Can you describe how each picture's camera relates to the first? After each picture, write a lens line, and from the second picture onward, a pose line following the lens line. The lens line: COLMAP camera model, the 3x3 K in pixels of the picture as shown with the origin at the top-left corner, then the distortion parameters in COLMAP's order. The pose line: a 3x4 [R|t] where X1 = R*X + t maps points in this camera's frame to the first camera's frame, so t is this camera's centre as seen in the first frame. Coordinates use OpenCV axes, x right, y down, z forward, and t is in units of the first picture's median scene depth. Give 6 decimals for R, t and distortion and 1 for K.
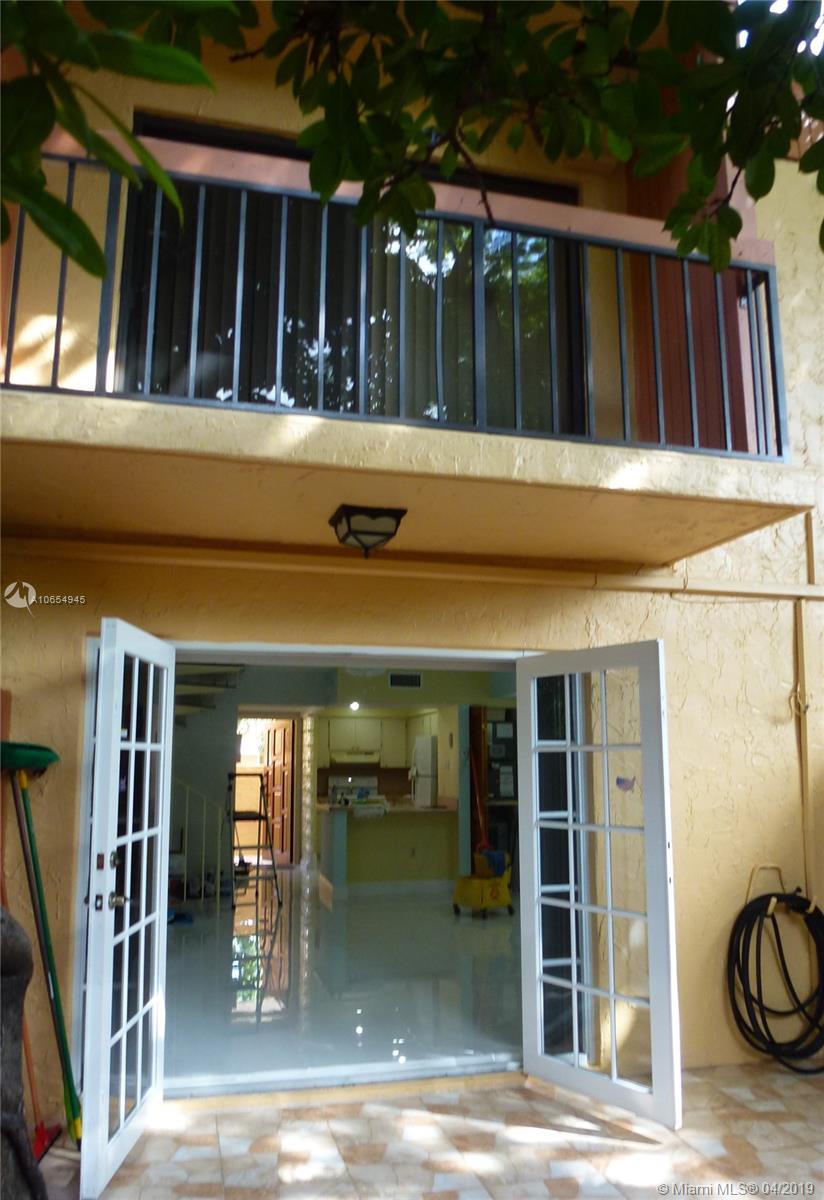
lens RADIAL K [[948.8, 0, 414.3], [0, 948.8, 603.8], [0, 0, 1]] dist [0.003643, 0.003533]
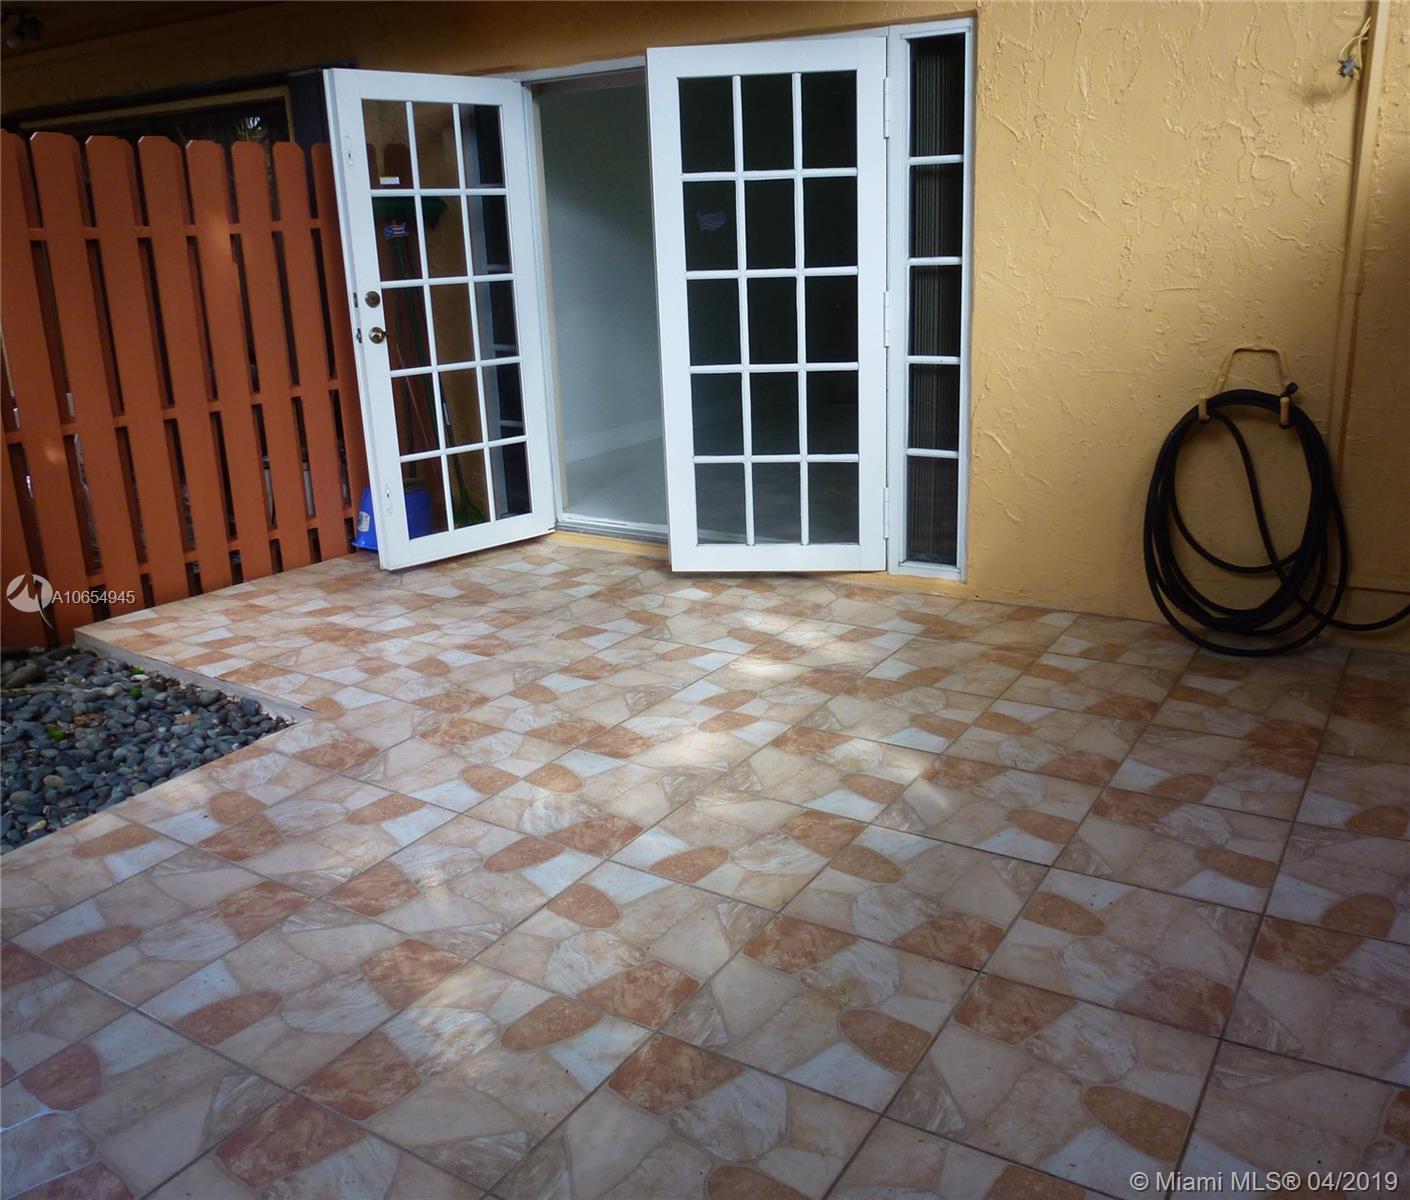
lens RADIAL K [[1316.3, 0, 705.9], [0, 1316.3, 599.3], [0, 0, 1]] dist [-0.031065, 0.000000]
pose [[0.665885, 0.187365, -0.722144, 0.783229], [0.154683, 0.912244, 0.379320, 0.050648], [0.729843, -0.364286, 0.578468, 0.200454]]
